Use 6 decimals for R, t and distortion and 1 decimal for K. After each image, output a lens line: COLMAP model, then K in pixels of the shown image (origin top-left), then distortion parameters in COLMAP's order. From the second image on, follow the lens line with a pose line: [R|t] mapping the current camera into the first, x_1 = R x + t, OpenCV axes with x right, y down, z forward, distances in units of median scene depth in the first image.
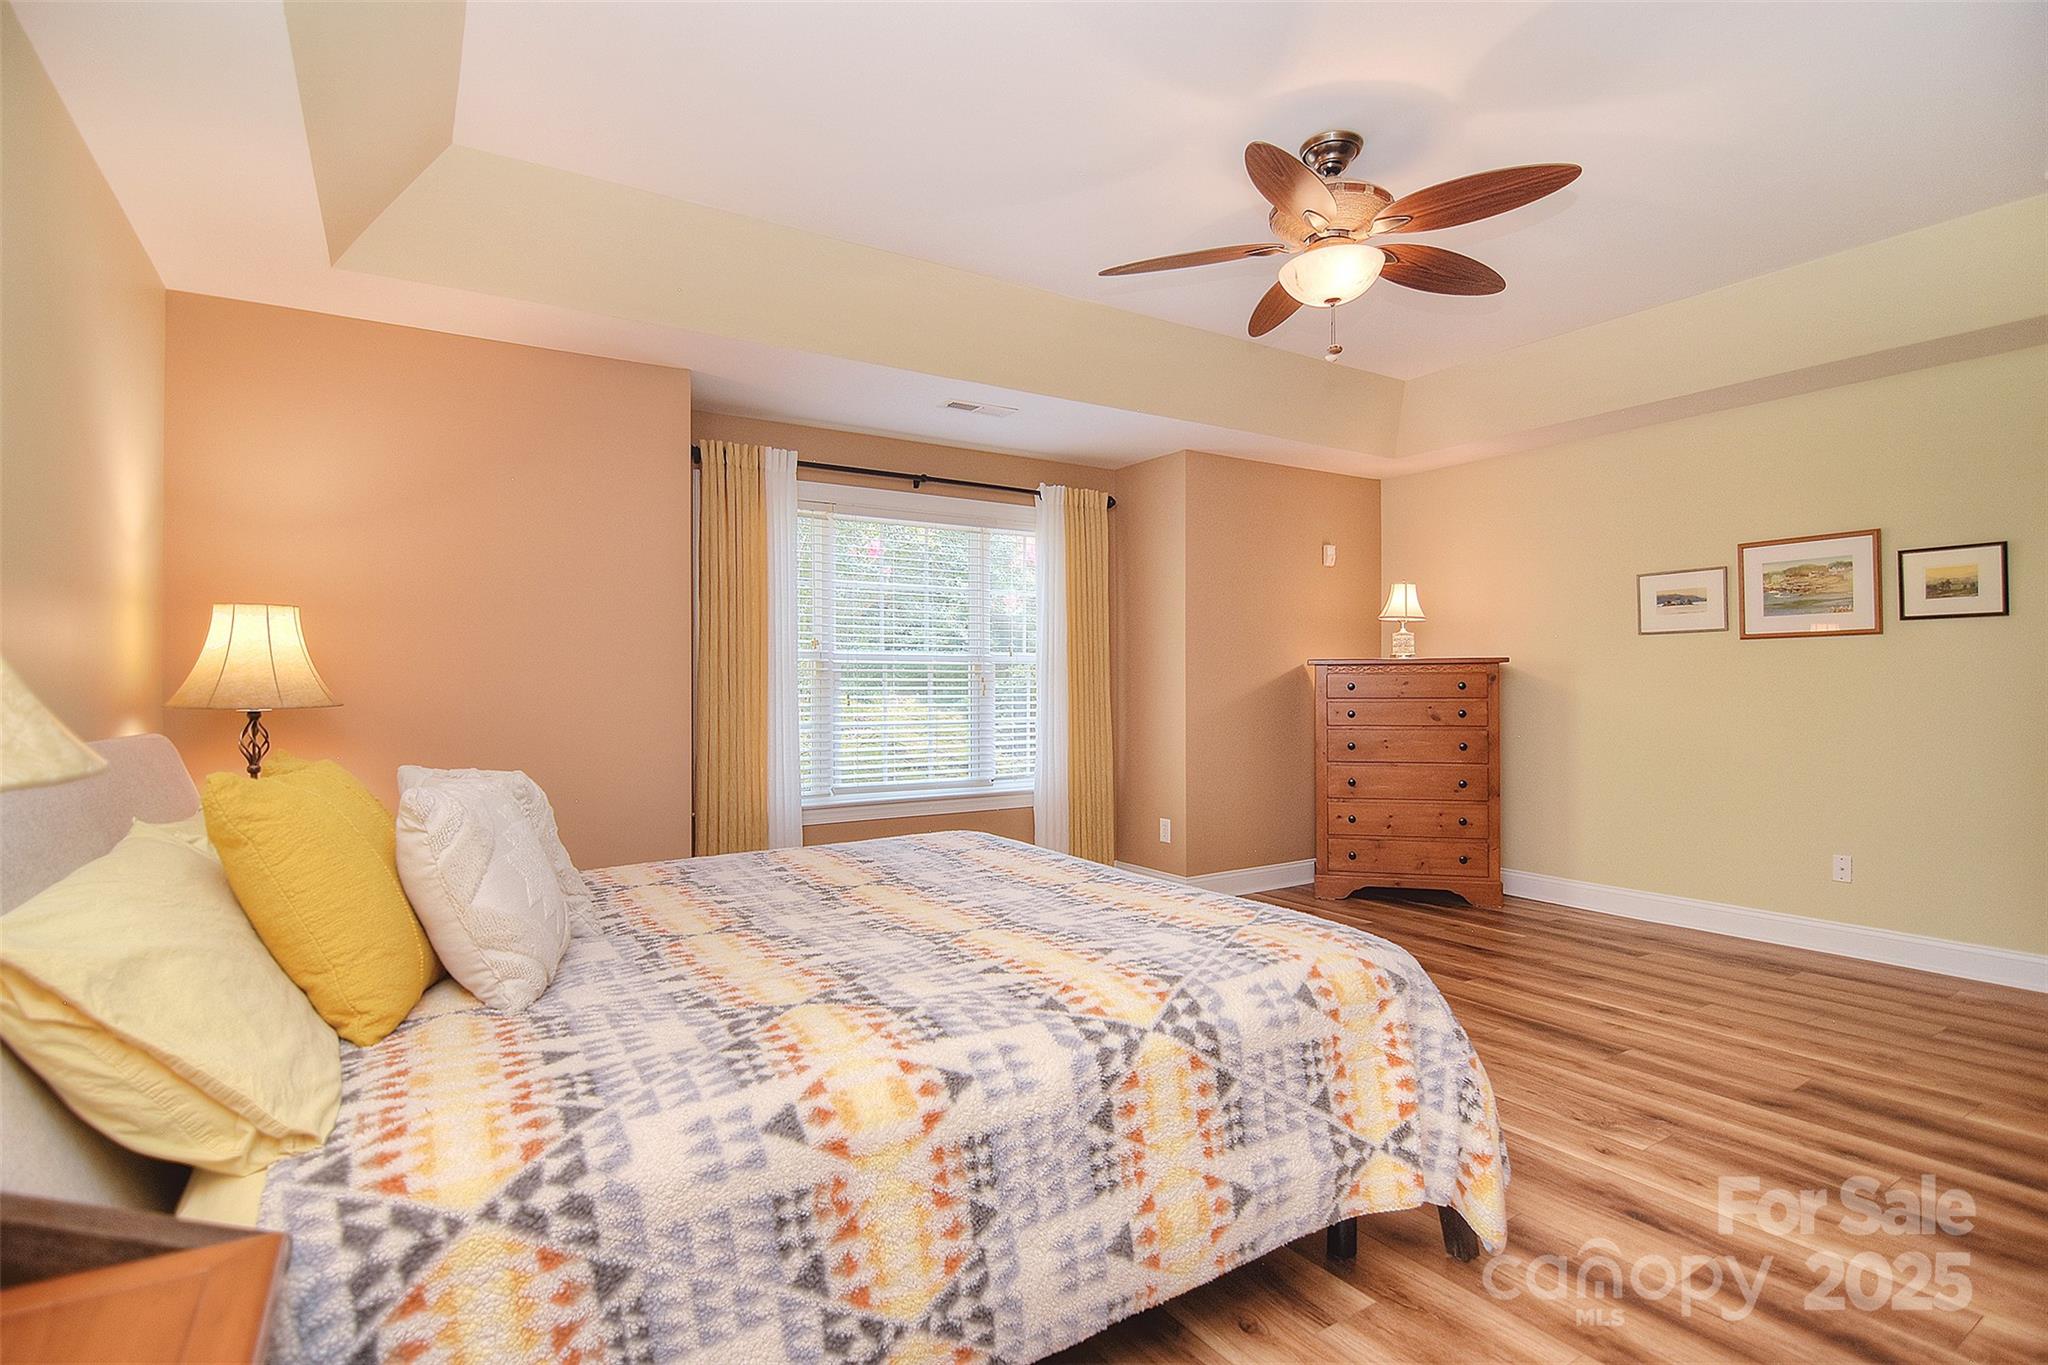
lens RADIAL K [[1018.5, 0, 1039.1], [0, 1018.5, 673.4], [0, 0, 1]] dist [-0.021554, -0.000807]
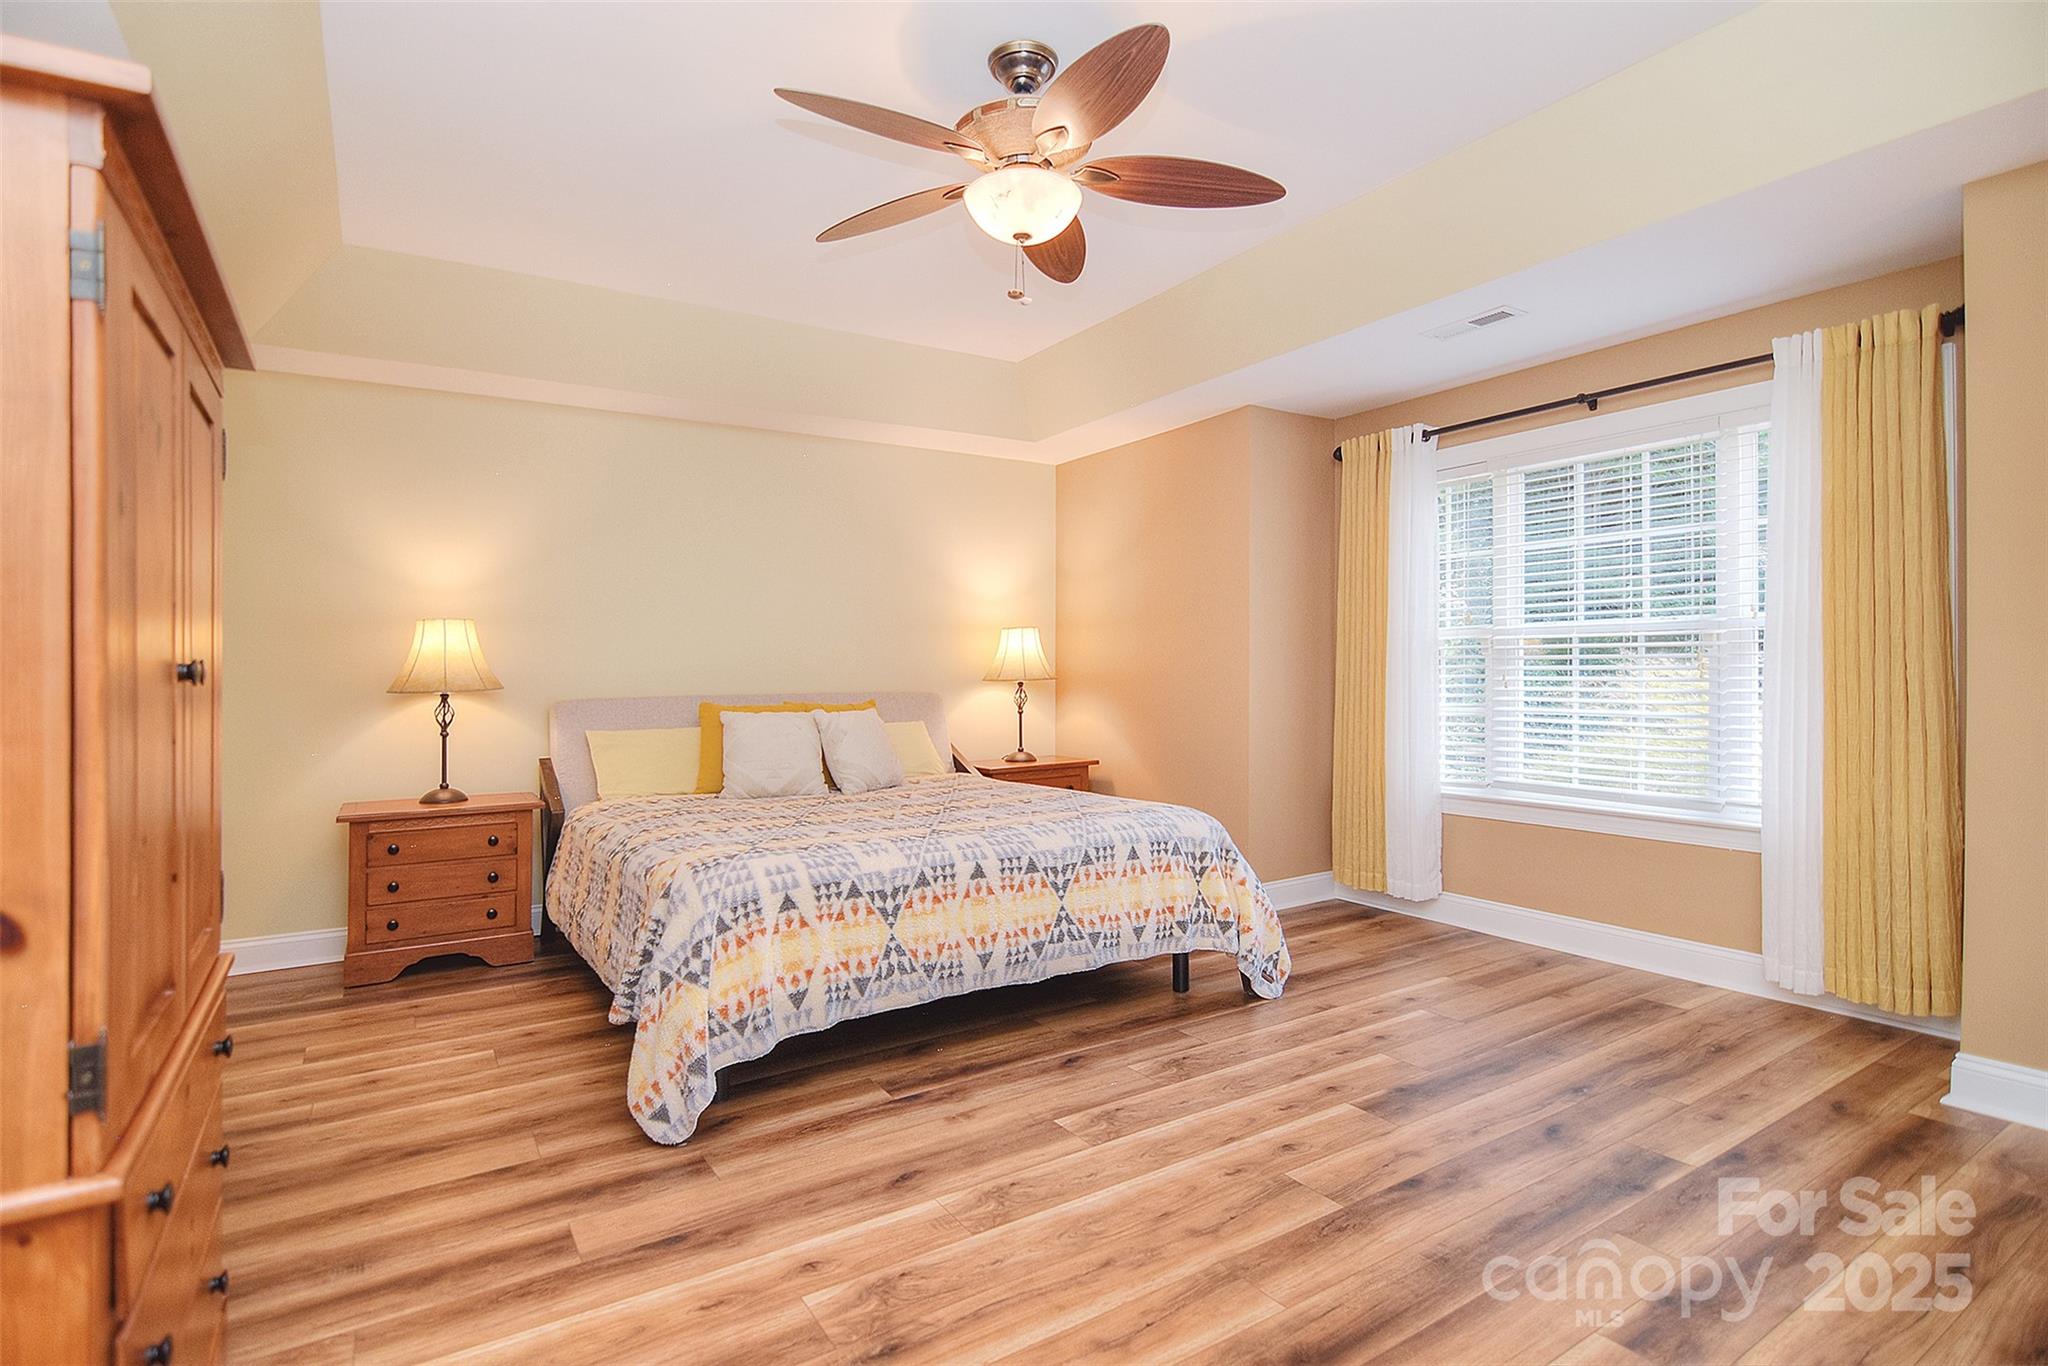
lens RADIAL K [[1018.5, 0, 1039.1], [0, 1018.5, 673.9], [0, 0, 1]] dist [-0.021554, -0.000807]
pose [[0.013702, 0.008888, -0.999867, 0.717342], [0.017049, 0.999813, 0.009122, 0.004603], [0.999761, -0.017172, 0.013548, 0.623745]]
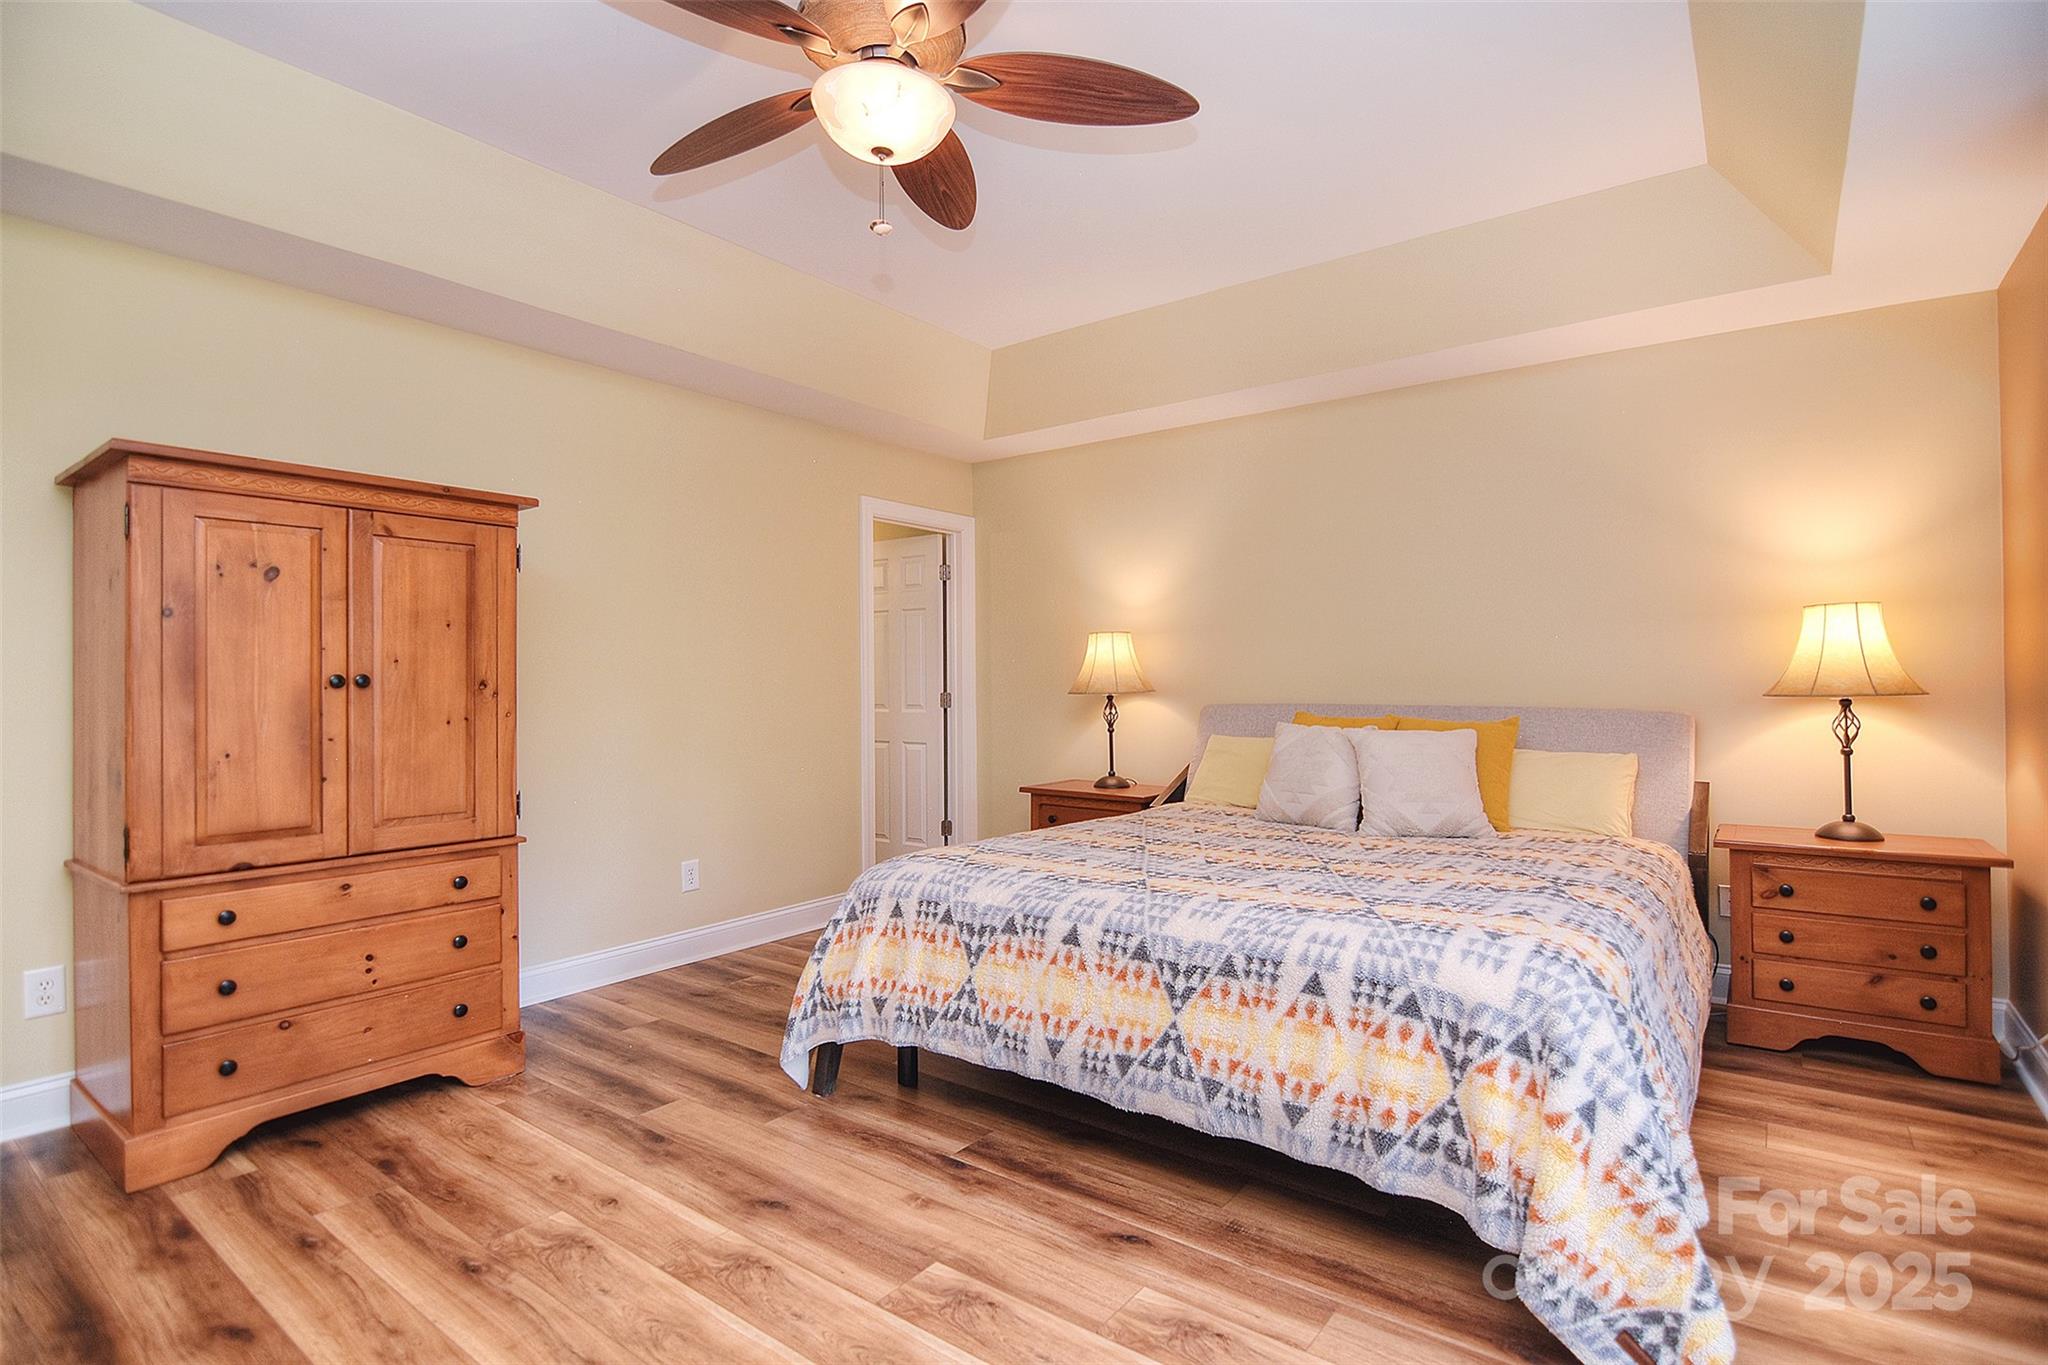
lens RADIAL K [[1012.9, 0, 1032.9], [0, 1012.9, 684.2], [0, 0, 1]] dist [-0.020918, -0.001196]
pose [[-0.934060, 0.006360, -0.357060, 0.282064], [0.006786, 0.999977, 0.000061, 0.009162], [0.357052, -0.002366, -0.934082, 1.044352]]
